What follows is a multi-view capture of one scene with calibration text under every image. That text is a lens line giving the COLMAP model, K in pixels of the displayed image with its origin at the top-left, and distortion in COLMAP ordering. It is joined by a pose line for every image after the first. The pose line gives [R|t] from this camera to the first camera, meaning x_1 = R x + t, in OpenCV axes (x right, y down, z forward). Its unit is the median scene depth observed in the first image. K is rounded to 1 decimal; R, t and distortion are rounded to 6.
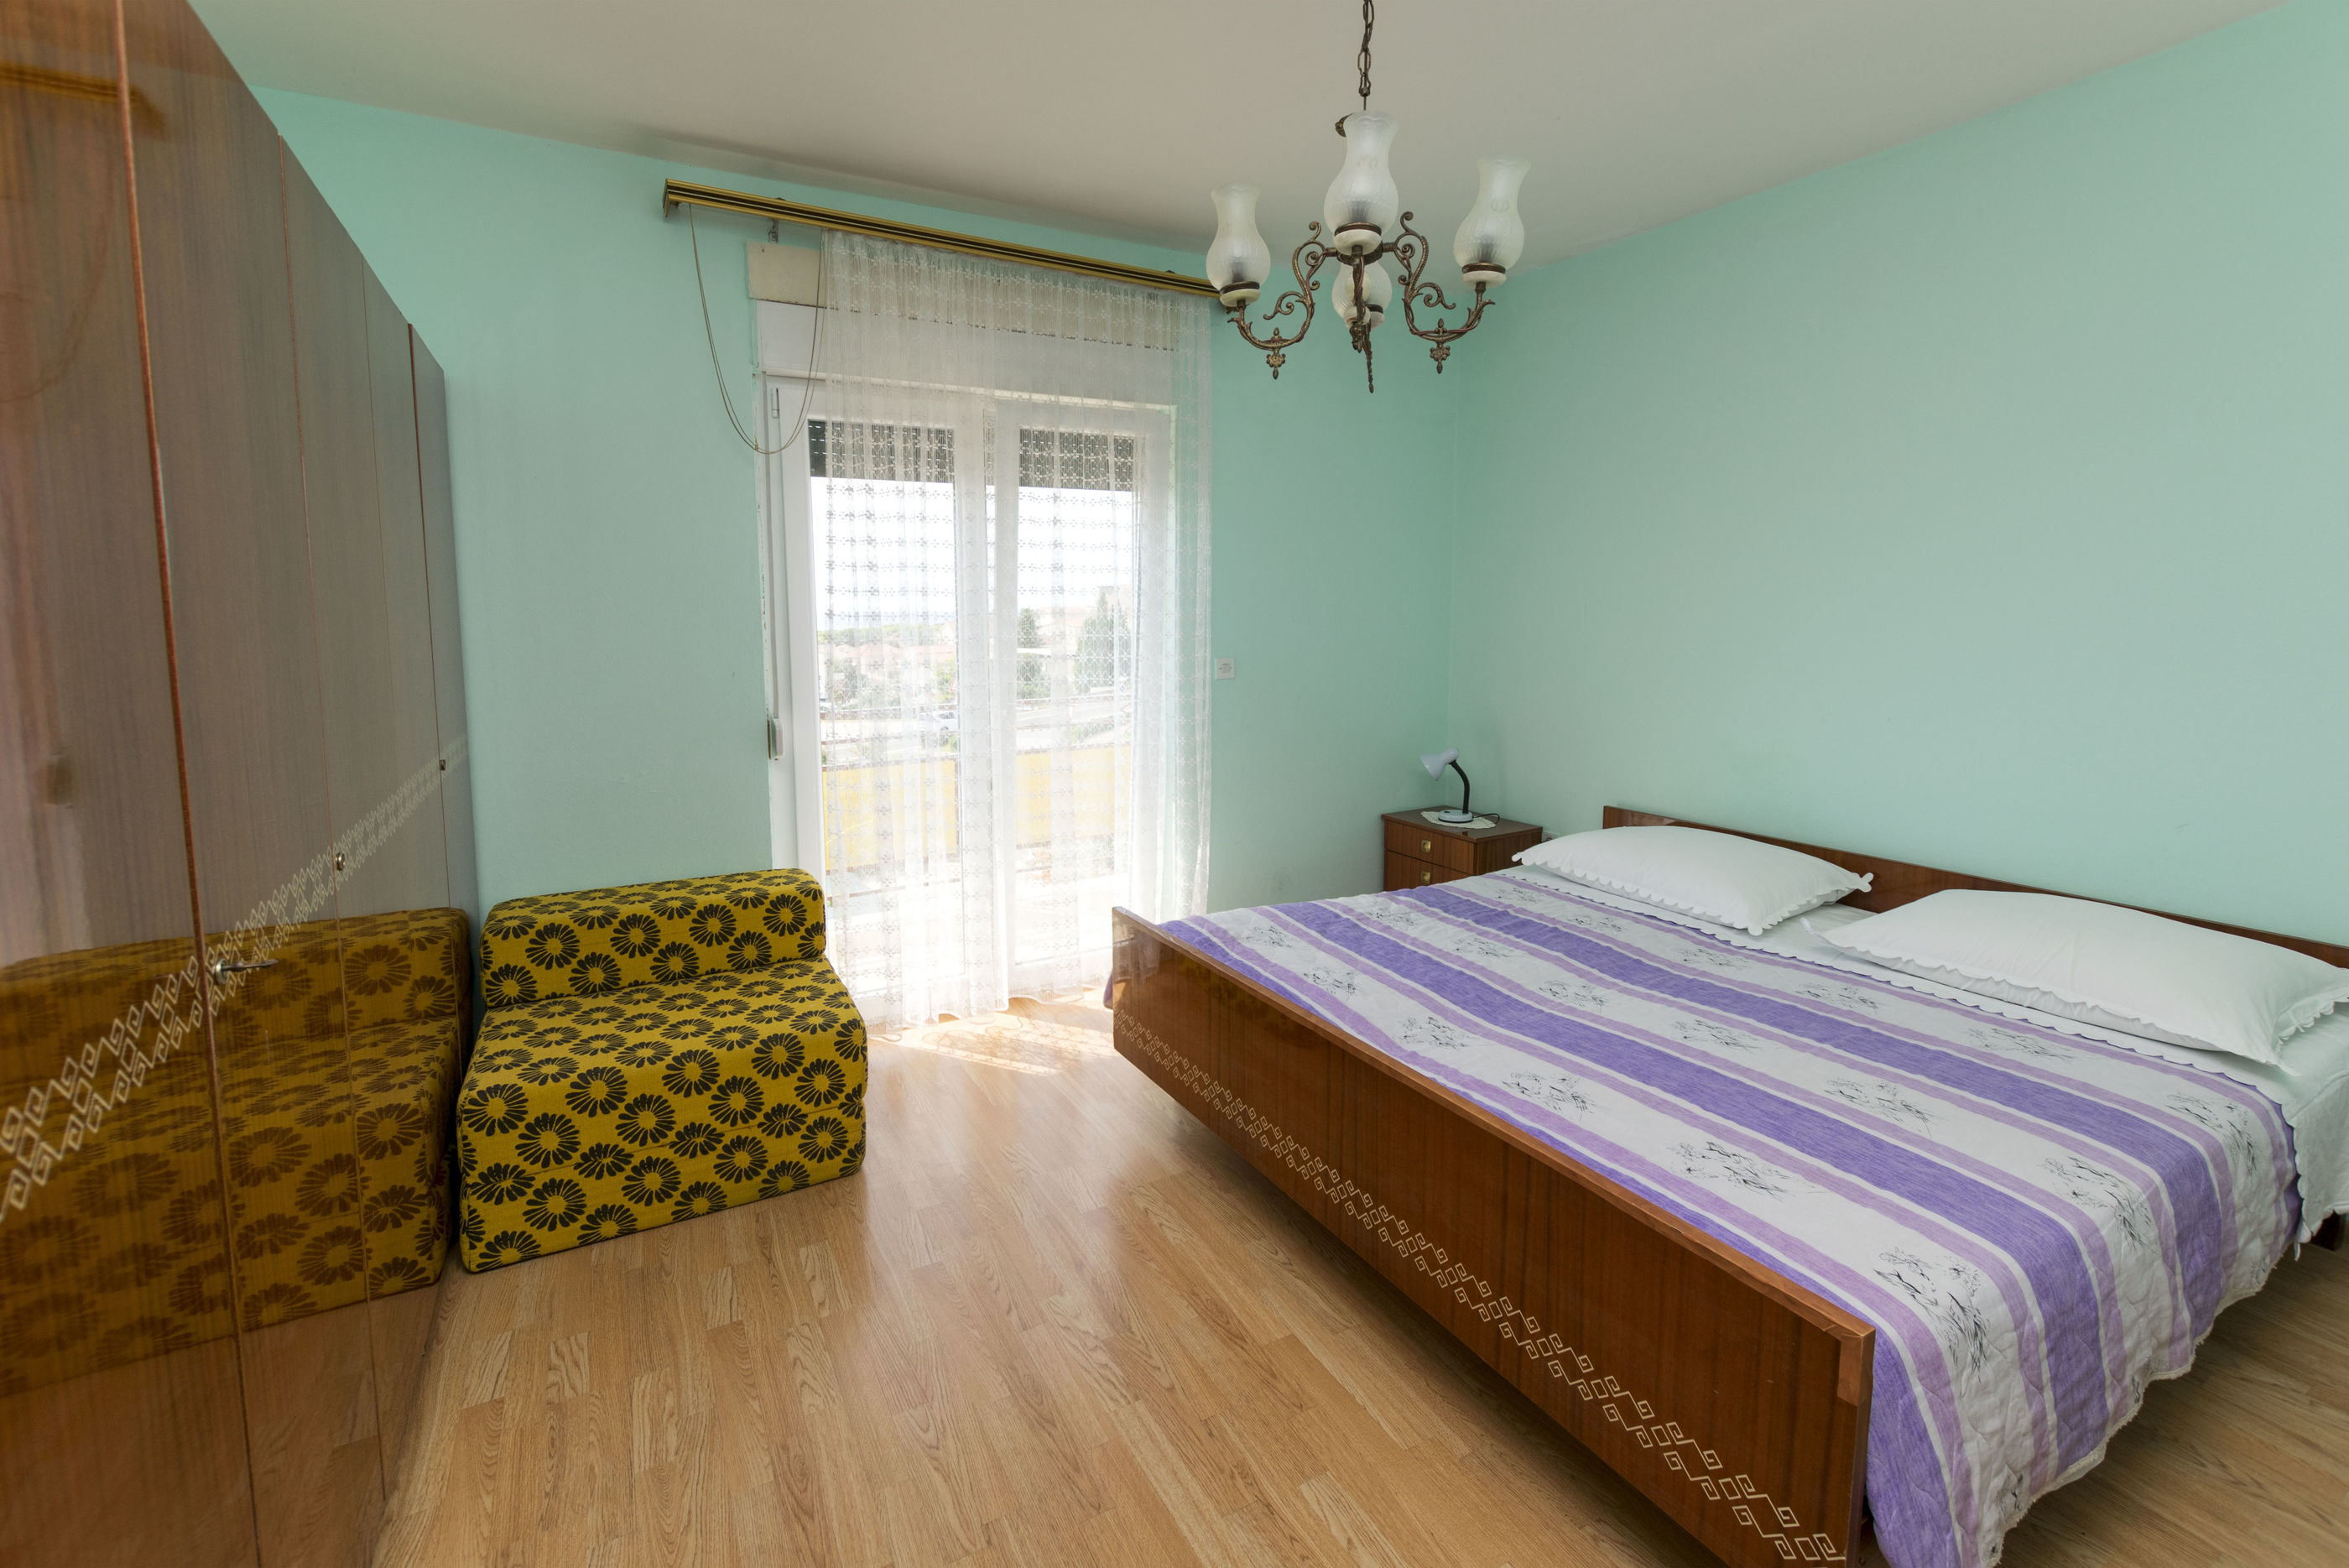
lens RADIAL K [[1055.4, 0, 1159.2], [0, 1055.4, 709.9], [0, 0, 1]] dist [0.000479, -0.001032]
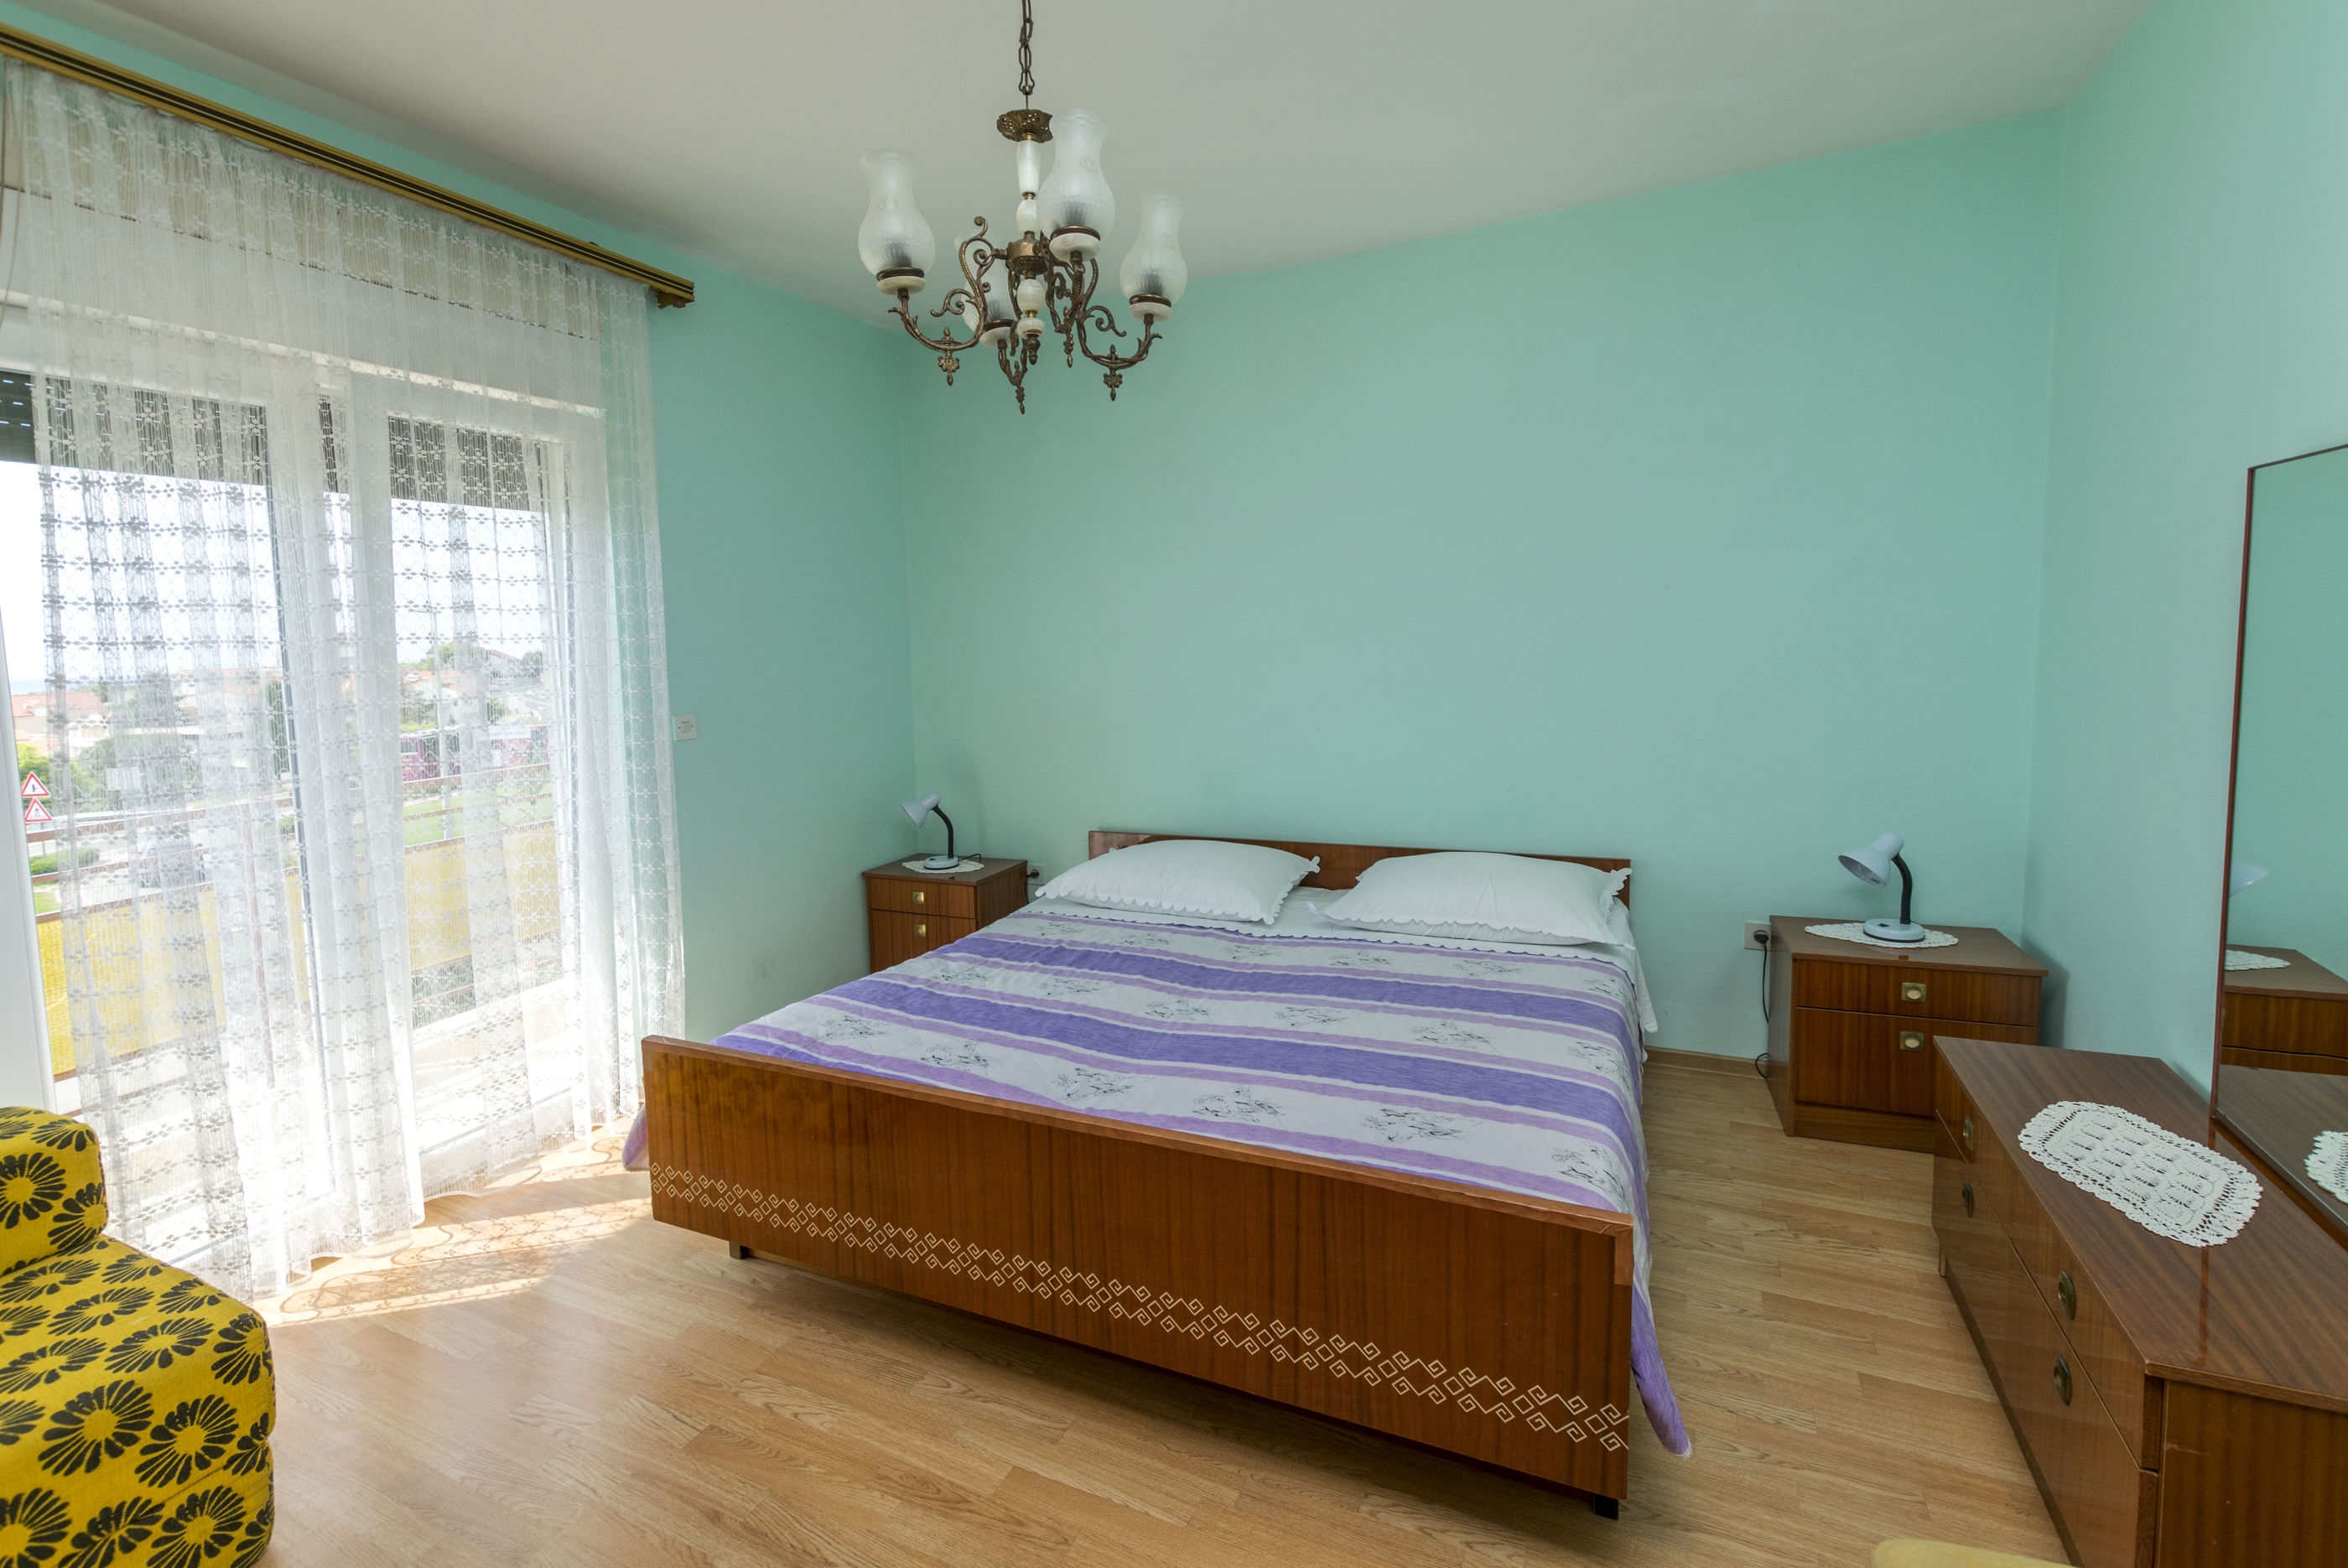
lens RADIAL K [[1052.9, 0, 1175.2], [0, 1052.9, 720.7], [0, 0, 1]] dist [0.002552, -0.001578]
pose [[0.796602, -0.066151, 0.600874, -0.200038], [0.086013, 0.996285, -0.004347, -0.011000], [-0.598354, 0.055146, 0.799332, 0.142130]]
